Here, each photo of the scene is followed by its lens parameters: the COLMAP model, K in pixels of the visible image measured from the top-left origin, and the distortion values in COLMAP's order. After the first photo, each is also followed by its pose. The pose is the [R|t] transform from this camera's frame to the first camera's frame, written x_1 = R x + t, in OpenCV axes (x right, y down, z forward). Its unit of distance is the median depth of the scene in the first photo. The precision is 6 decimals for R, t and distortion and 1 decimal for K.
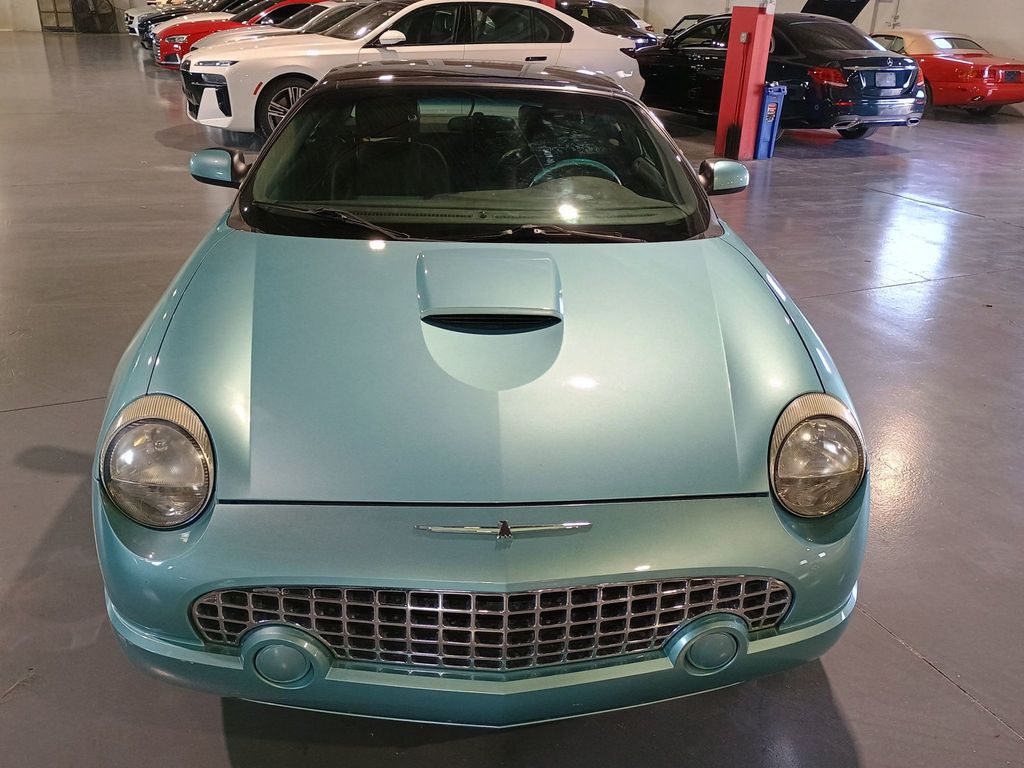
lens RADIAL K [[896.8, 0, 513.5], [0, 896.8, 382.8], [0, 0, 1]] dist [0.072129, -0.107467]
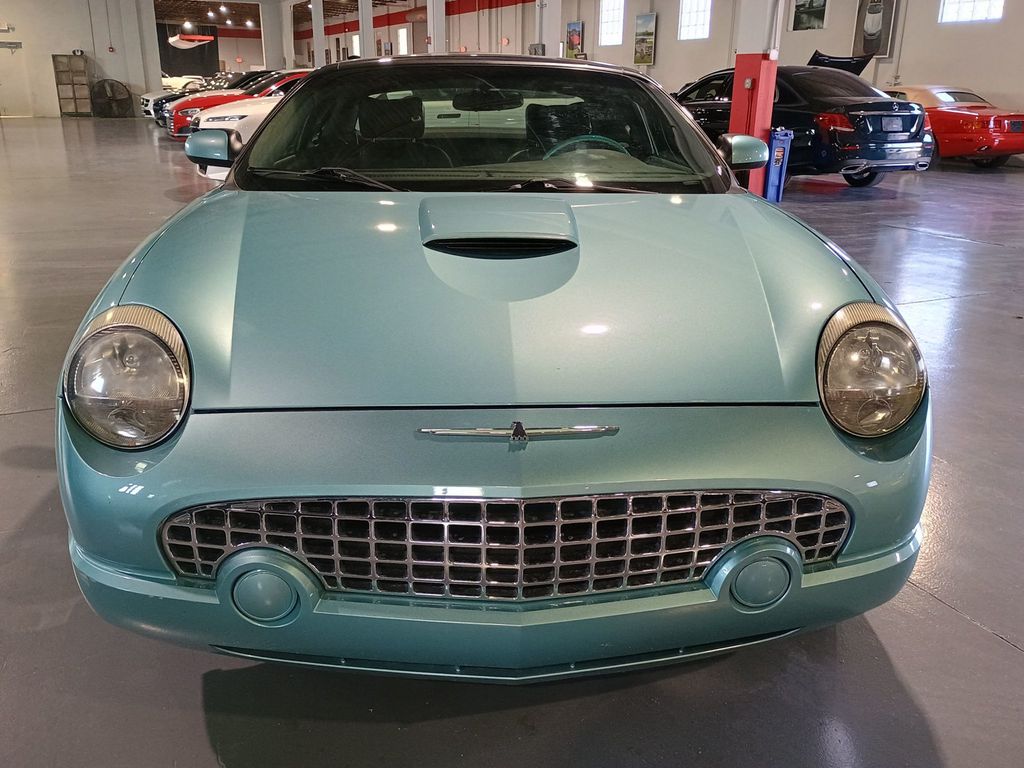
lens RADIAL K [[896.8, 0, 507.1], [0, 896.8, 387.4], [0, 0, 1]] dist [0.072129, -0.107467]
pose [[0.999753, -0.014636, -0.016749, -0.003670], [0.013155, 0.996267, -0.085320, 0.121626], [0.017935, 0.085078, 0.996213, 0.080833]]
